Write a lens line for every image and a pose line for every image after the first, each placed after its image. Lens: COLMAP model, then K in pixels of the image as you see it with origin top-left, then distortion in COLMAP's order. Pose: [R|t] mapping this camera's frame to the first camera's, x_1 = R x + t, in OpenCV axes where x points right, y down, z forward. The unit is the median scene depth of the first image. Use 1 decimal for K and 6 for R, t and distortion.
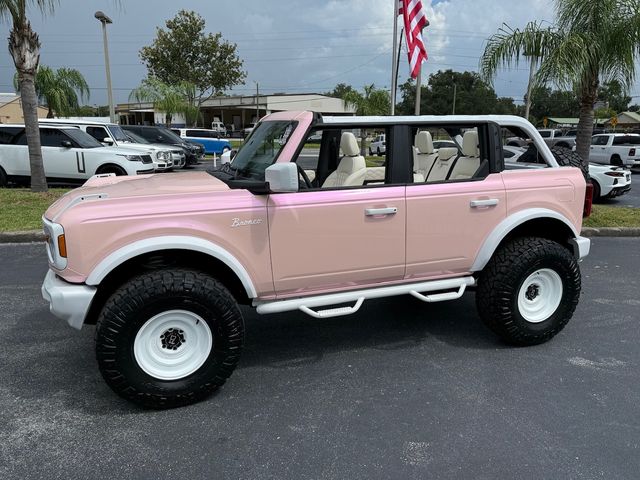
lens RADIAL K [[502.6, 0, 321.0], [0, 502.6, 244.8], [0, 0, 1]] dist [0.054673, -0.069555]
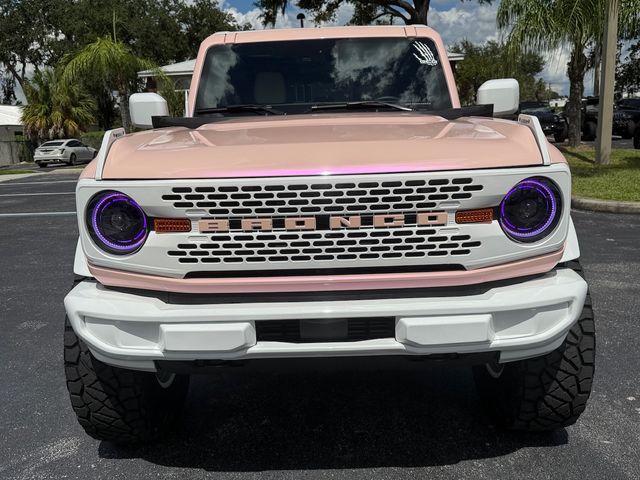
lens RADIAL K [[559.7, 0, 321.5], [0, 559.7, 242.2], [0, 0, 1]] dist [0.081209, -0.044719]
pose [[0.361829, -0.209026, 0.908509, -0.912476], [0.250529, 0.960491, 0.121208, -0.075821], [-0.897950, 0.183751, 0.399901, 0.772466]]
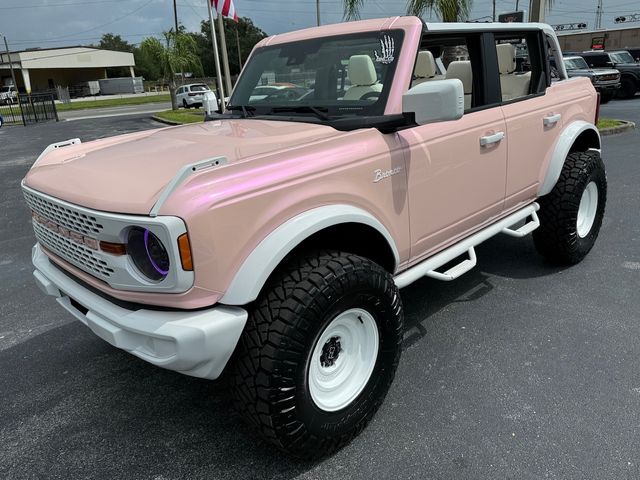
lens RADIAL K [[502.6, 0, 322.7], [0, 502.6, 244.1], [0, 0, 1]] dist [0.054673, -0.069555]
pose [[0.907477, -0.196289, 0.371426, -0.447833], [0.163006, 0.979384, 0.119318, -0.039310], [-0.387189, -0.047734, 0.920764, 0.306463]]
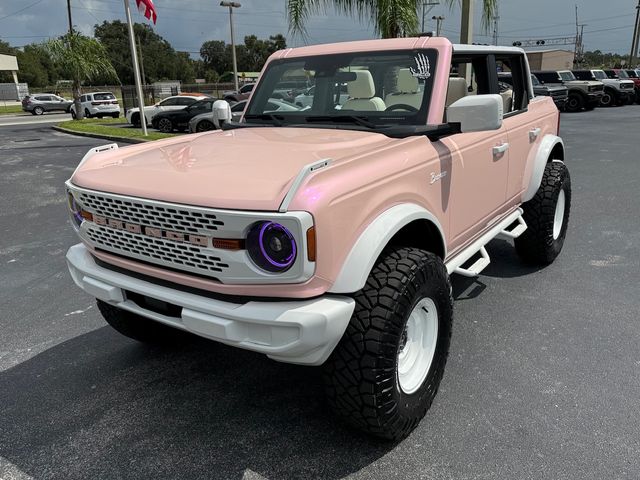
lens RADIAL K [[524.7, 0, 321.7], [0, 524.7, 238.7], [0, 0, 1]] dist [0.094053, -0.119268]
pose [[0.825550, -0.195748, 0.529292, -0.656805], [0.167387, 0.980643, 0.101595, -0.054174], [-0.538934, 0.004725, 0.842335, 0.330210]]
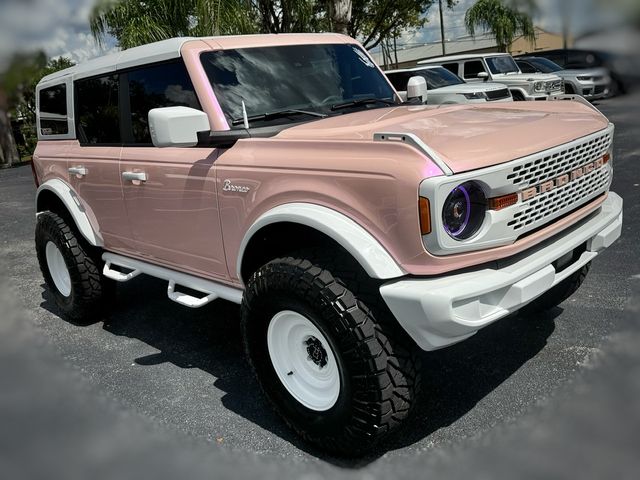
lens RADIAL K [[560.4, 0, 318.8], [0, 560.4, 245.5], [0, 0, 1]] dist [0.097659, -0.141132]
pose [[-0.393847, -0.200109, 0.897129, -0.965923], [0.328532, 0.880897, 0.340716, -0.271264], [-0.858459, 0.428926, -0.281196, 1.388787]]
